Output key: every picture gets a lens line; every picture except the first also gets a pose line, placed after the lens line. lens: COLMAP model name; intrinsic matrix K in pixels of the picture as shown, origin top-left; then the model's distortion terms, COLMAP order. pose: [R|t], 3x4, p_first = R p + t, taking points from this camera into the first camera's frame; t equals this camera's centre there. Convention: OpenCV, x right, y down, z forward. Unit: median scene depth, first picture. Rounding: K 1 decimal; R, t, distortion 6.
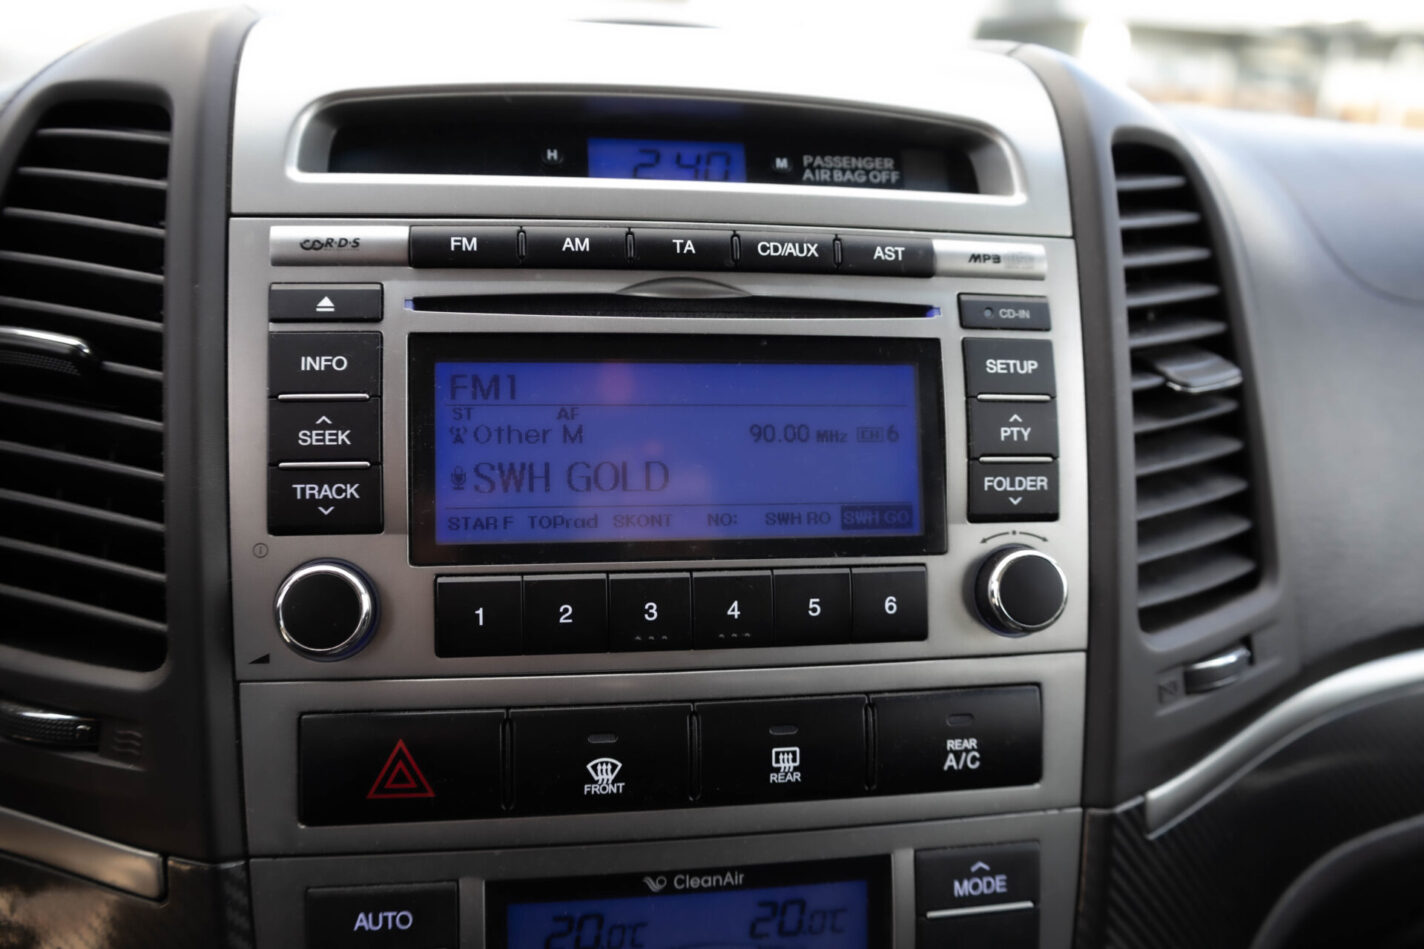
lens RADIAL K [[1247.6, 0, 708.7], [0, 1247.6, 474.7], [0, 0, 1]] dist [0.004126, -0.011903]
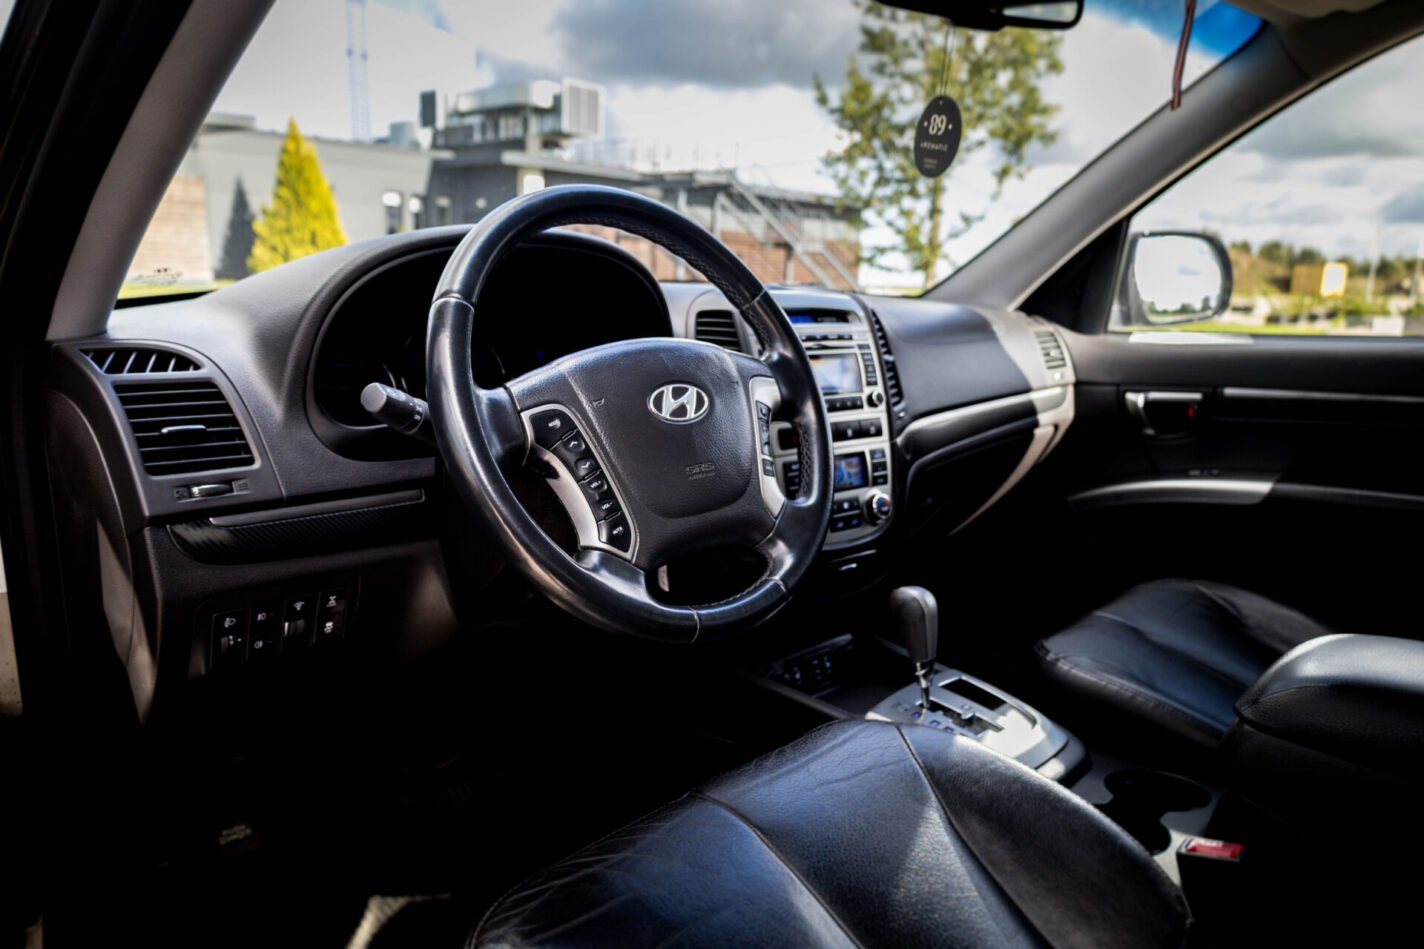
lens RADIAL K [[949.5, 0, 716.4], [0, 949.5, 480.4], [0, 0, 1]] dist [0.027128, -0.011489]
pose [[0.879497, -0.121500, 0.460134, -2.292046], [0.134278, 0.990931, 0.005002, 0.332872], [-0.456569, 0.057386, 0.887835, -2.285966]]
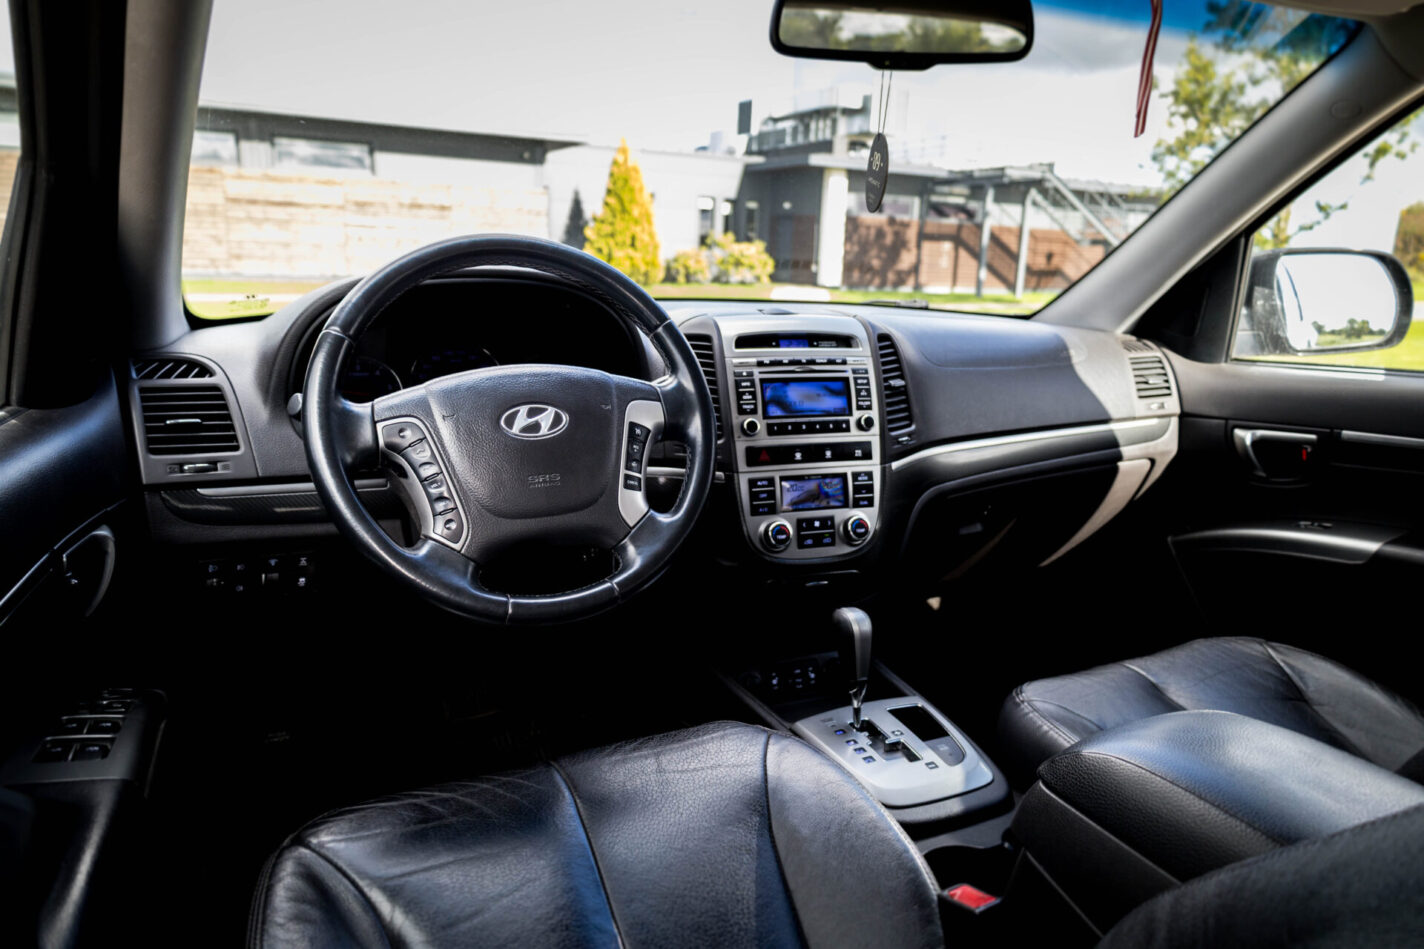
lens RADIAL K [[949.5, 0, 700.7], [0, 949.5, 476.8], [0, 0, 1]] dist [0.027128, -0.011489]
pose [[0.987049, -0.051127, 0.152054, -1.120373], [0.056099, 0.998016, -0.028587, 0.414714], [-0.150291, 0.036747, 0.987959, -3.006023]]
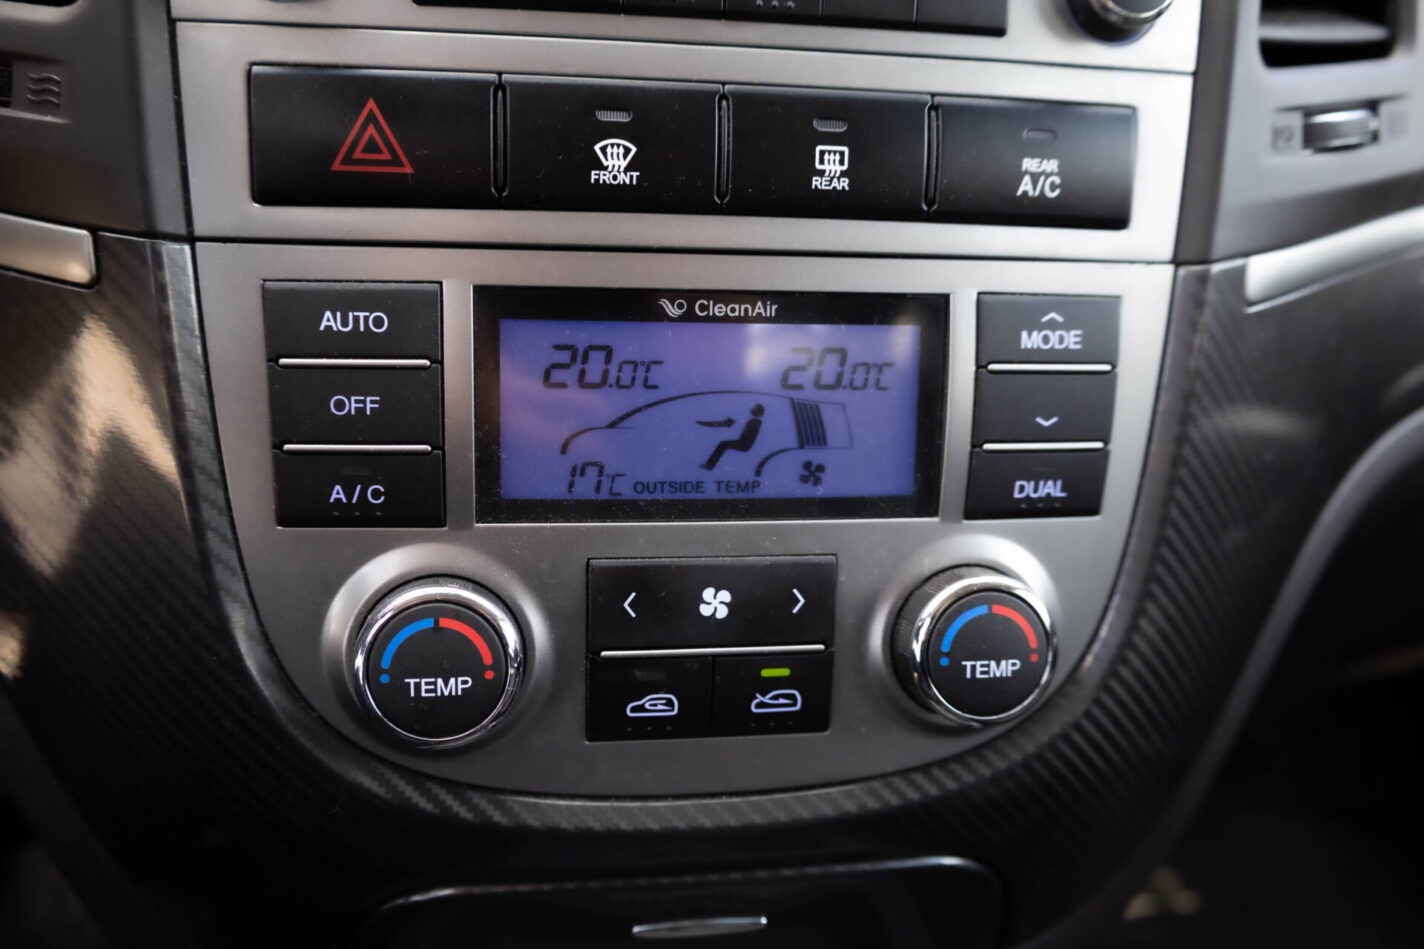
lens RADIAL K [[1247.6, 0, 714.9], [0, 1247.6, 478.8], [0, 0, 1]] dist [0.004126, -0.011903]
pose [[0.999549, 0.027082, -0.012965, -0.000092], [-0.025077, 0.990453, 0.135550, 0.324463], [0.016512, -0.135164, 0.990686, 0.136977]]
